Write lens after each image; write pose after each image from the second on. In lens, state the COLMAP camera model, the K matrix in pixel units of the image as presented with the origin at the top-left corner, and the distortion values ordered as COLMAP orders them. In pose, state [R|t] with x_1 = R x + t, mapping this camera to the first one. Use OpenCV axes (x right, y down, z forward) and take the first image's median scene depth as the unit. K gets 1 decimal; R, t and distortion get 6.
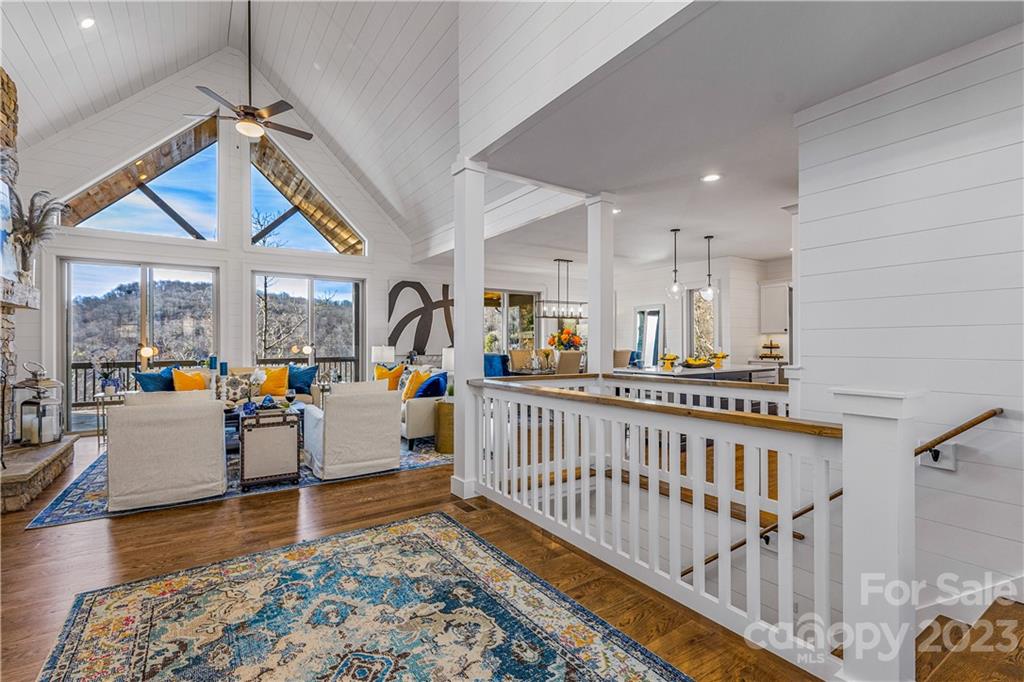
lens RADIAL K [[479.1, 0, 533.0], [0, 479.1, 340.6], [0, 0, 1]] dist [0.002155, -0.000103]
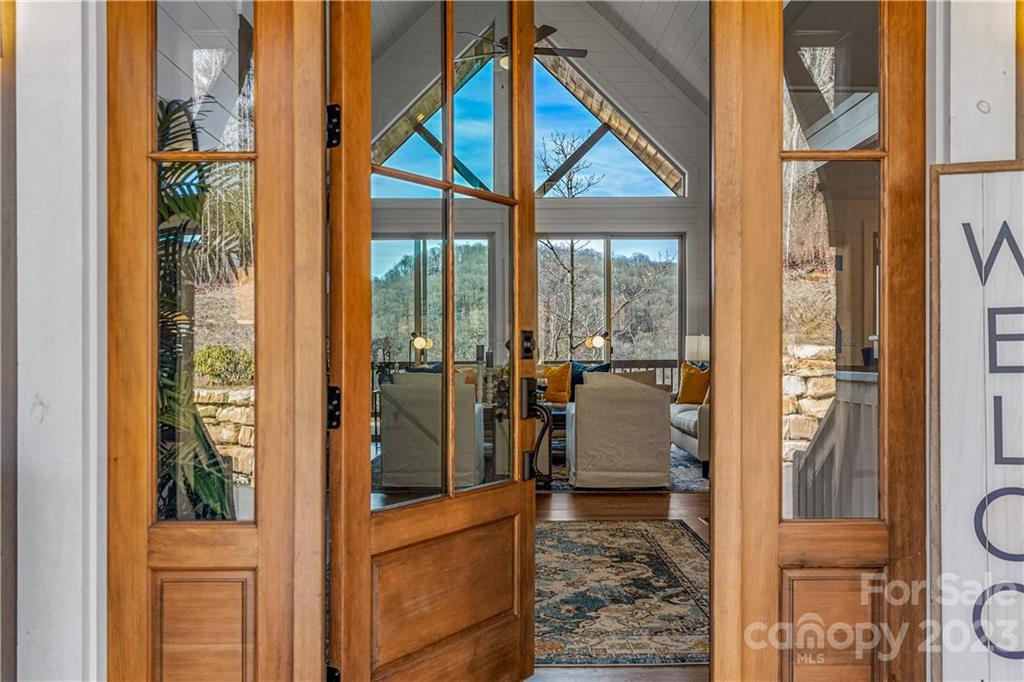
lens RADIAL K [[1051.2, 0, 512.0], [0, 1051.2, 341.0], [0, 0, 1]] dist [0.003953, 0.000788]
pose [[0.819555, -0.007287, -0.572954, 0.492285], [0.004306, 0.999969, -0.006559, 0.044778], [0.572984, 0.002909, 0.819561, -0.532703]]
